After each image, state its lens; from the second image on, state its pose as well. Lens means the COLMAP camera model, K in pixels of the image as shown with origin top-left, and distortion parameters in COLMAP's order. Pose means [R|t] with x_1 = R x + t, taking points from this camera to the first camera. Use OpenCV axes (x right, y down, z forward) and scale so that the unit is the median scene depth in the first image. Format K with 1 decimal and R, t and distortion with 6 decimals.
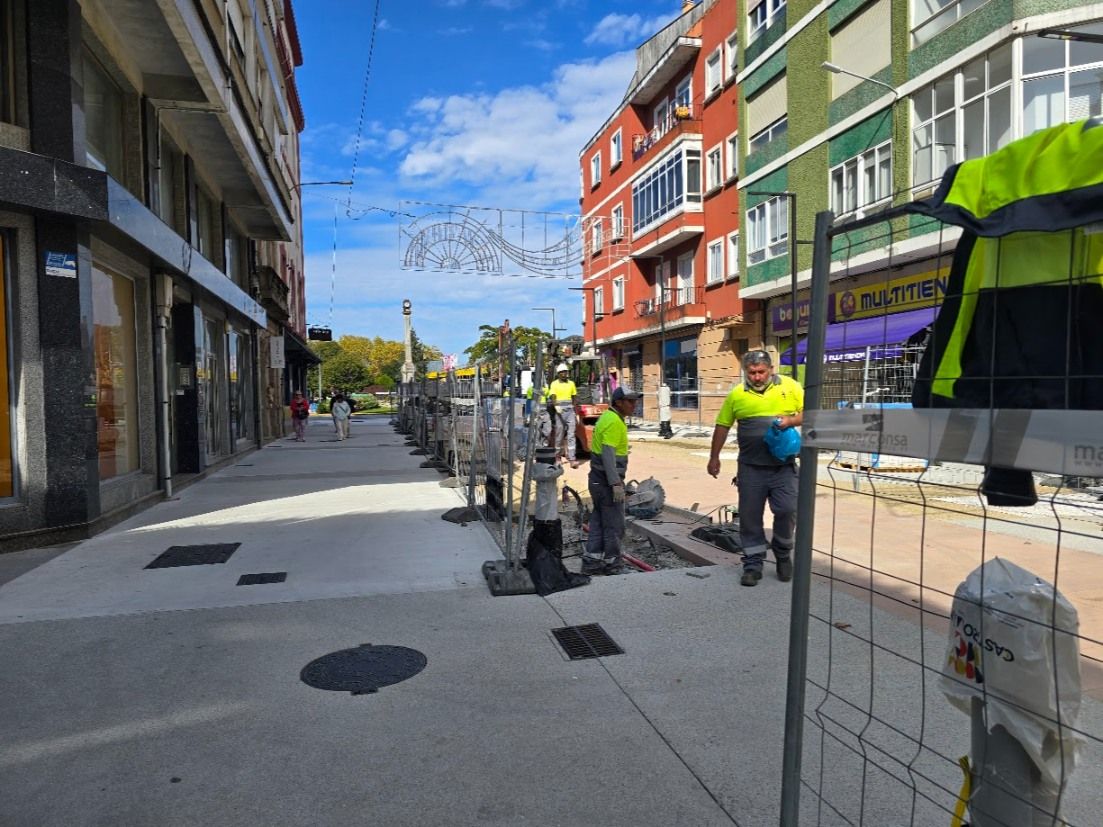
lens RADIAL K [[740.1, 0, 551.5], [0, 740.1, 413.5], [0, 0, 1]] dist [0.086023, -0.057962]
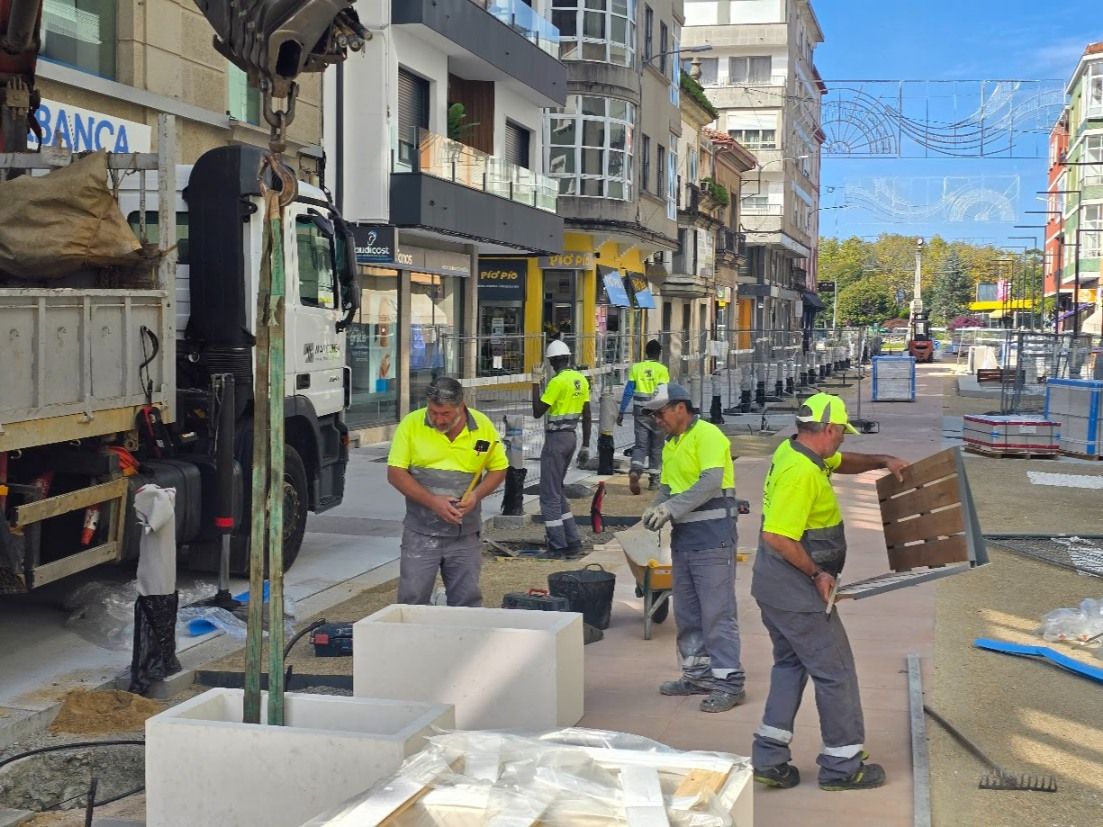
lens RADIAL K [[1473.1, 0, 584.4], [0, 1473.1, 411.0], [0, 0, 1]] dist [0.172013, -0.480105]
pose [[0.886036, 0.057866, -0.459990, 0.490090], [-0.042821, 0.998153, 0.043084, 0.021295], [0.461634, -0.018477, 0.886878, -1.419177]]
